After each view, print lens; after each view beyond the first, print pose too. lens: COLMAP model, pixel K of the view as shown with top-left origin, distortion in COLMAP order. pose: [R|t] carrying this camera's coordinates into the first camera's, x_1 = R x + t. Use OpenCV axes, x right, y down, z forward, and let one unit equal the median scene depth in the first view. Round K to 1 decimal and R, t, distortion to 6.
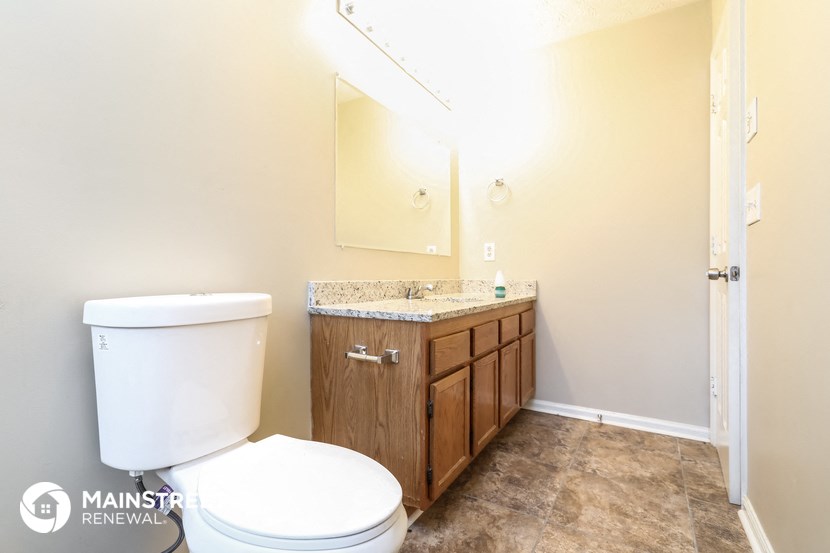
lens RADIAL K [[395.1, 0, 416.1], [0, 395.1, 277.9], [0, 0, 1]] dist [-0.000421, 0.000102]
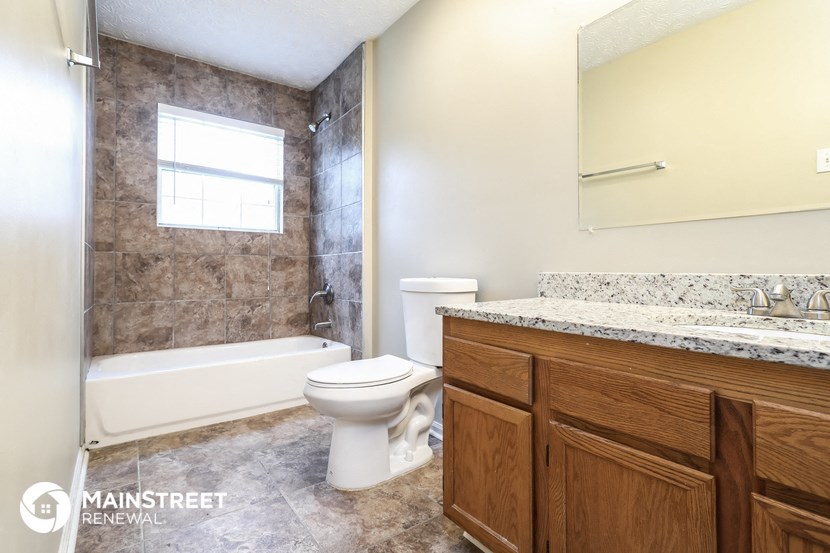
lens RADIAL K [[395.1, 0, 416.1], [0, 395.1, 269.7], [0, 0, 1]] dist [-0.000421, 0.000102]
pose [[-0.393832, -0.007385, -0.919153, 0.659987], [-0.010197, 0.999941, -0.003665, 0.008609], [0.919126, 0.007929, -0.393884, 0.962143]]
